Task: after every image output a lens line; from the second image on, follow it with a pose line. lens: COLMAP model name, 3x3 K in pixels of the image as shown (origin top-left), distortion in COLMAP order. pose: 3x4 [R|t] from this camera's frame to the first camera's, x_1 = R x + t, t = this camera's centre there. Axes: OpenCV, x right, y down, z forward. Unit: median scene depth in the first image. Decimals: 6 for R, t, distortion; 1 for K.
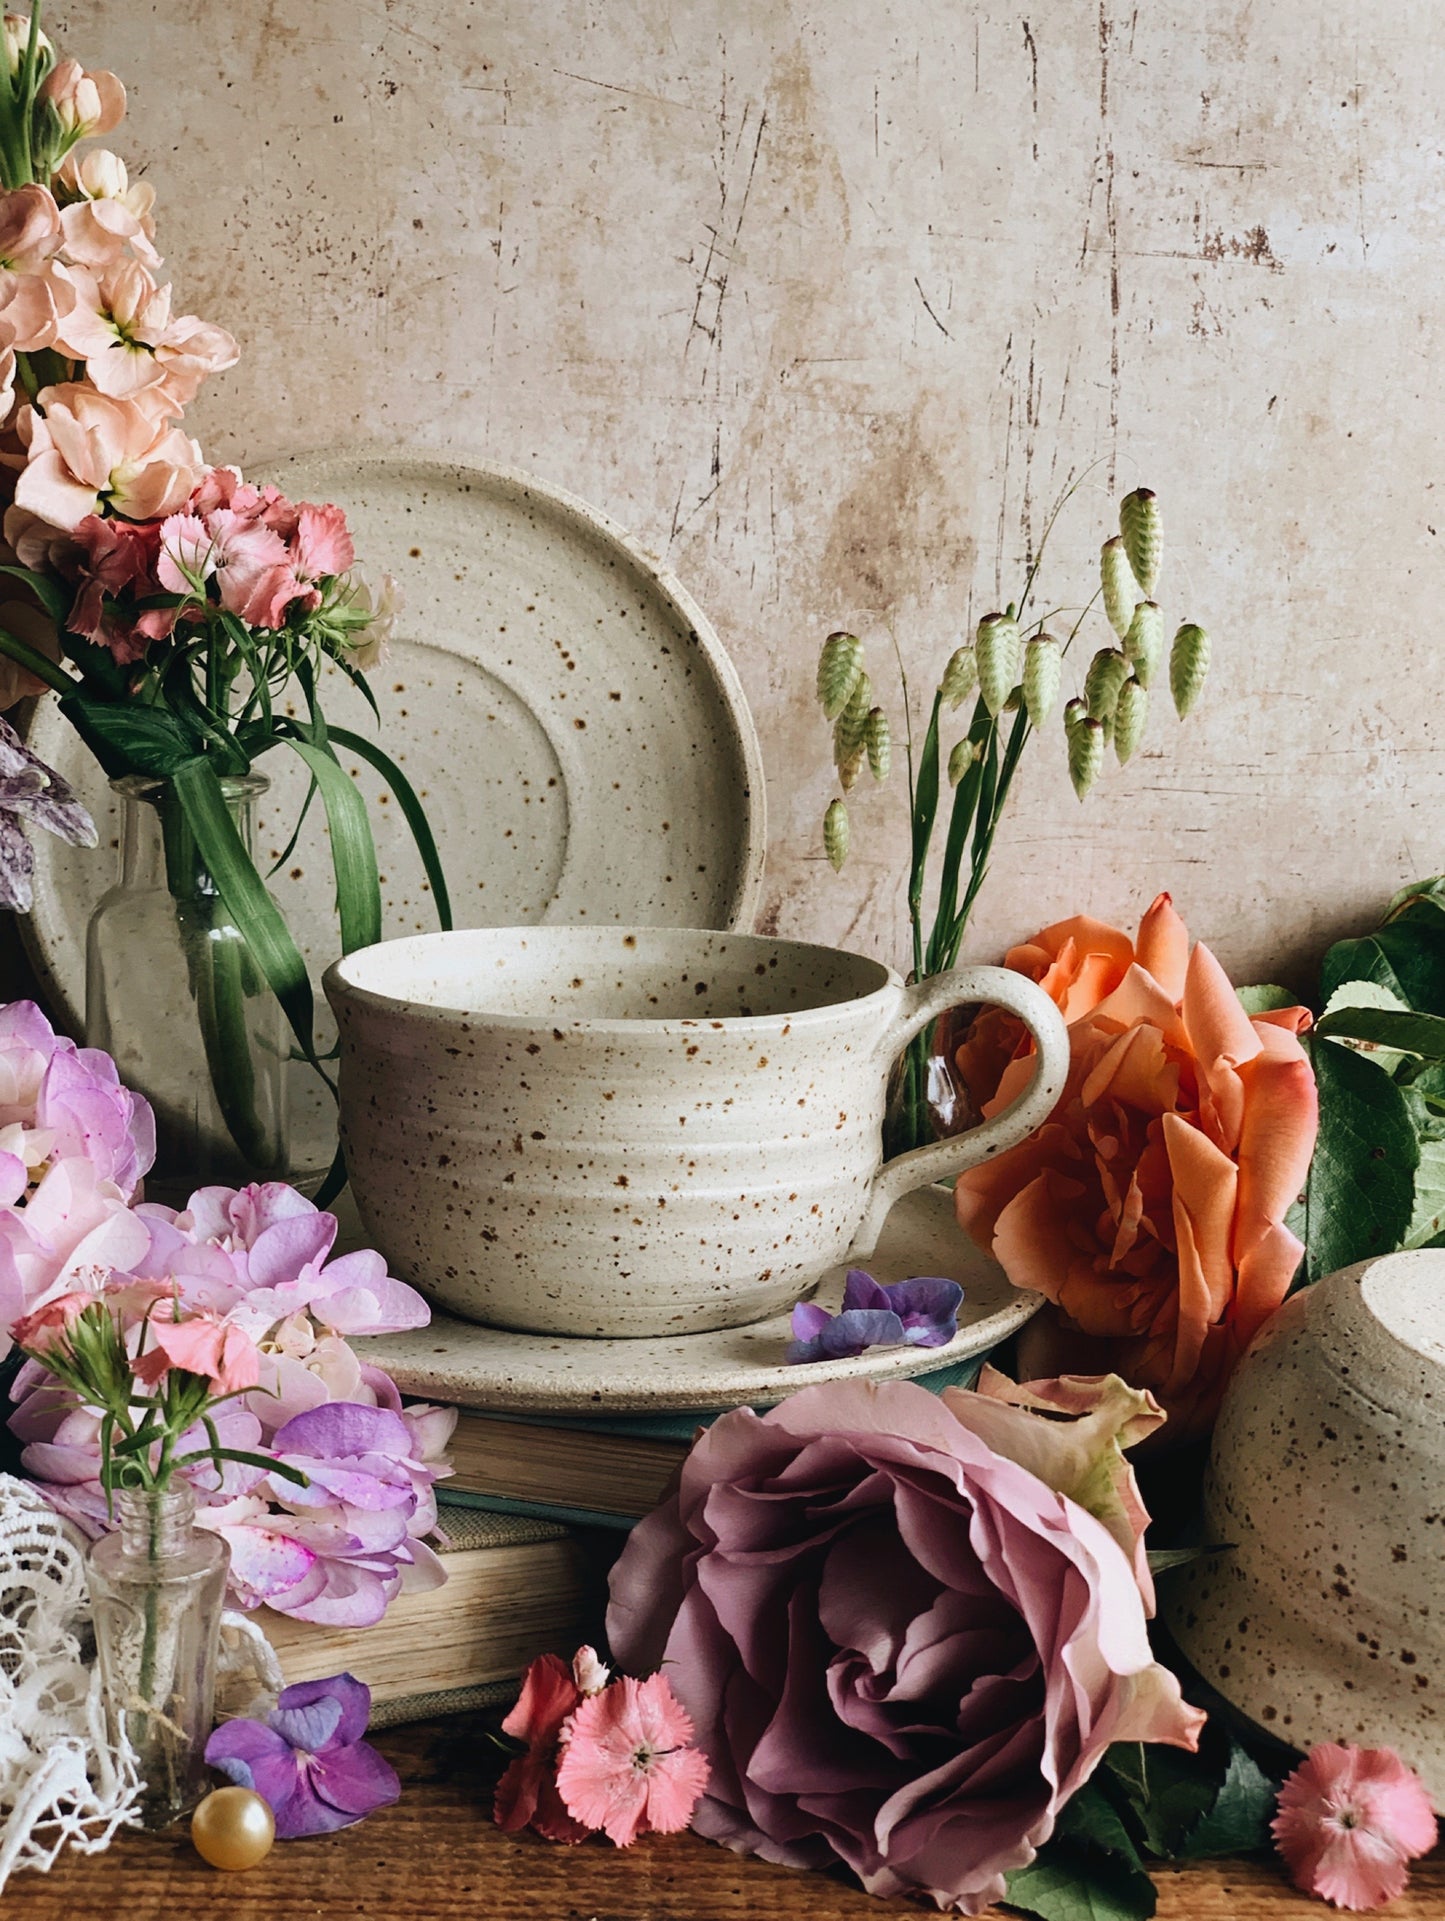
lens RADIAL K [[3069.1, 0, 719.0], [0, 3069.1, 957.6], [0, 0, 1]] dist [-0.046831, 0.000000]
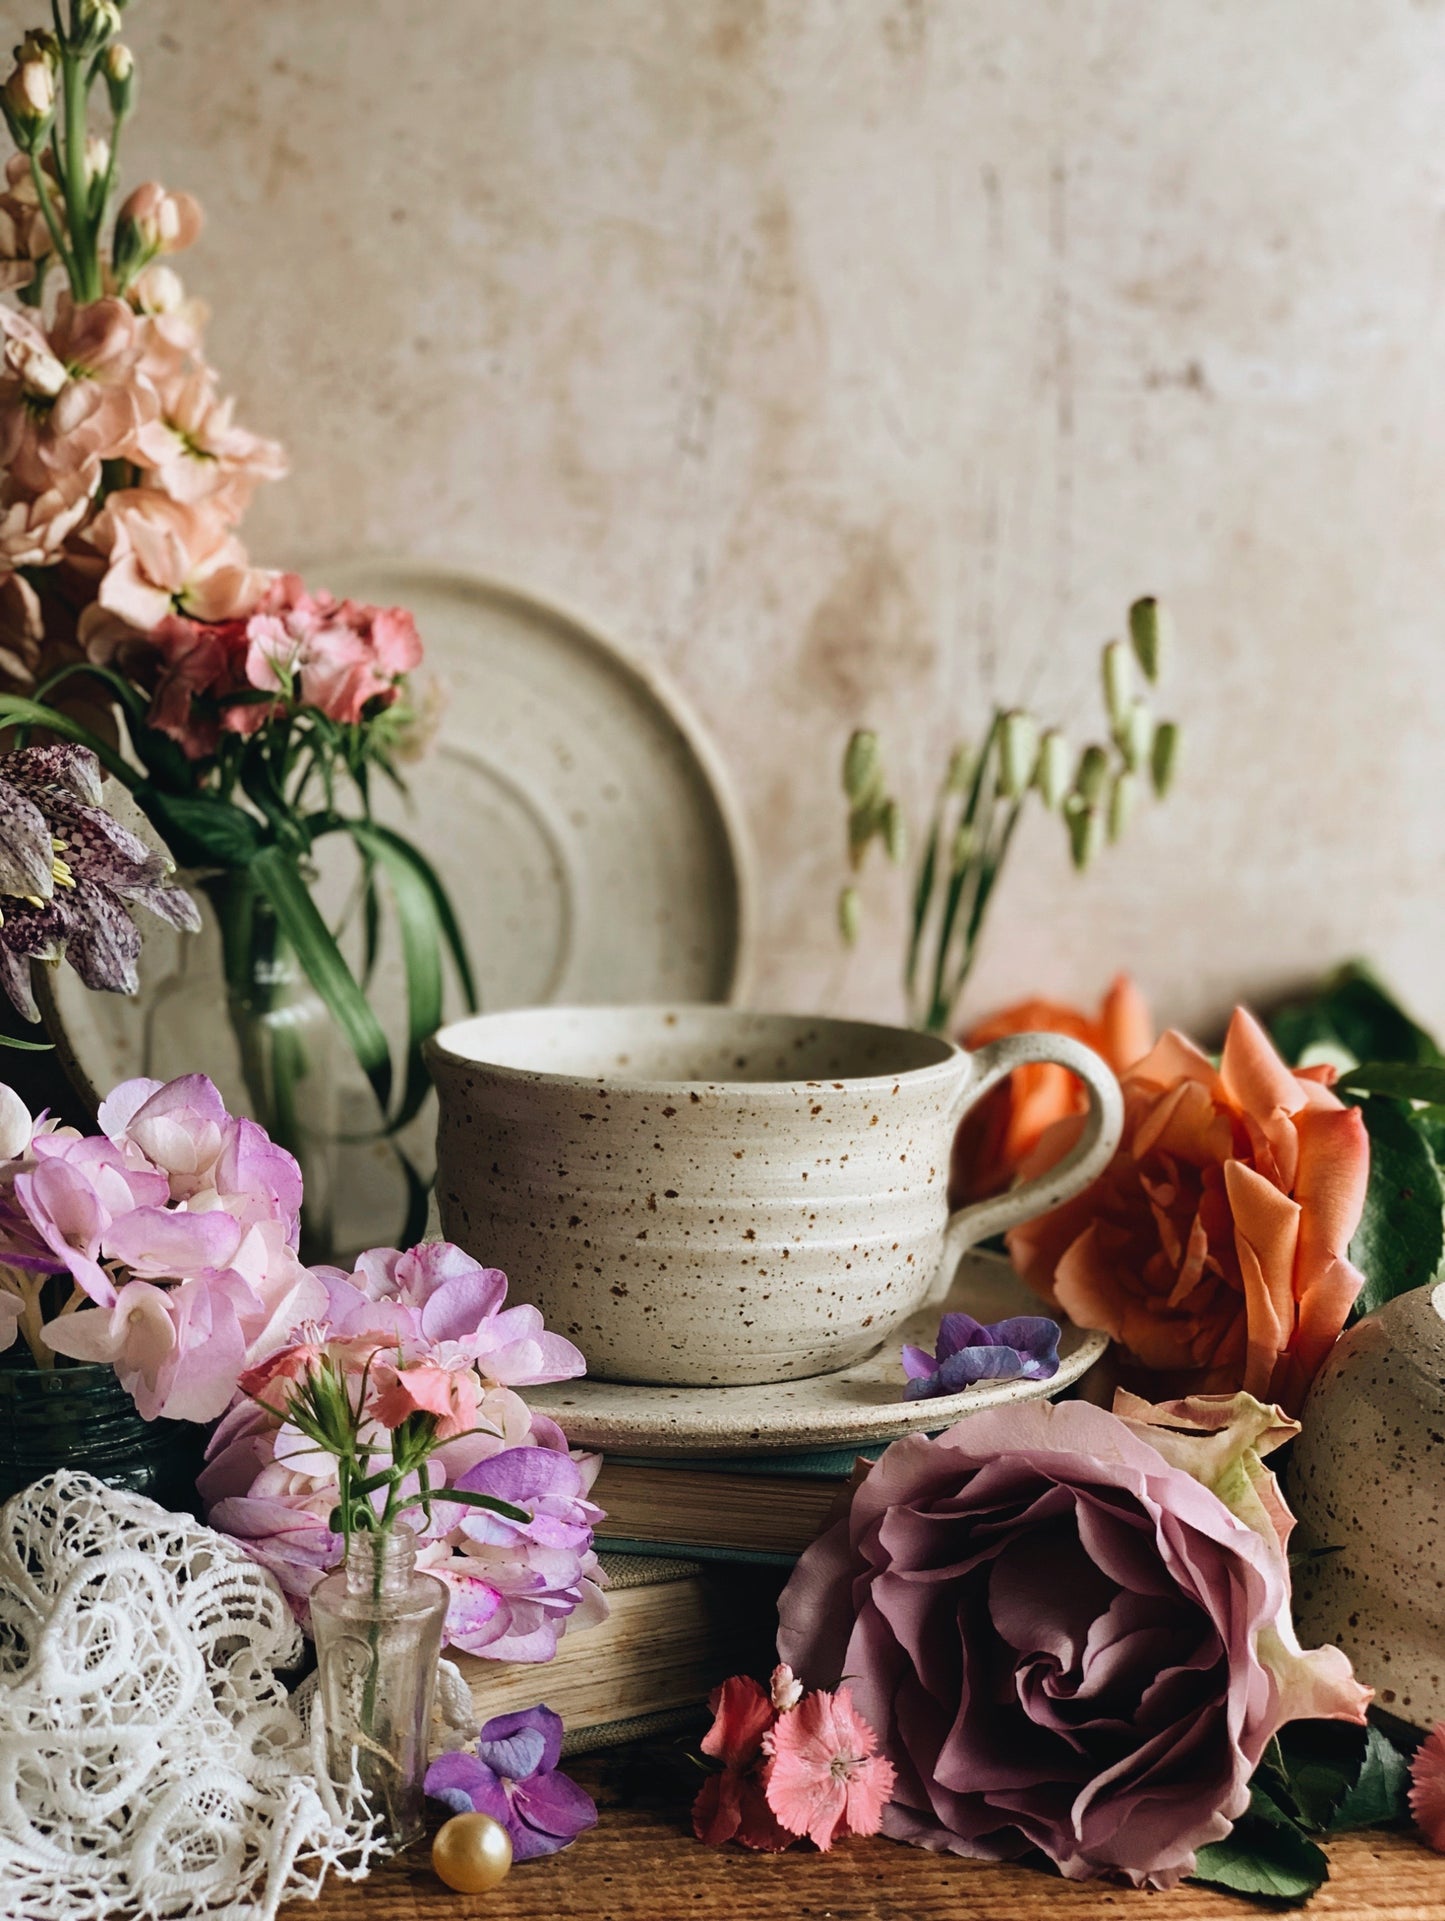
lens RADIAL K [[3069.1, 0, 720.9], [0, 3069.1, 952.1], [0, 0, 1]] dist [-0.046831, 0.000000]
pose [[0.988336, -0.013406, 0.151696, -0.187740], [0.020426, 0.998786, -0.044815, 0.020846], [-0.150911, 0.047391, 0.987411, -0.051079]]
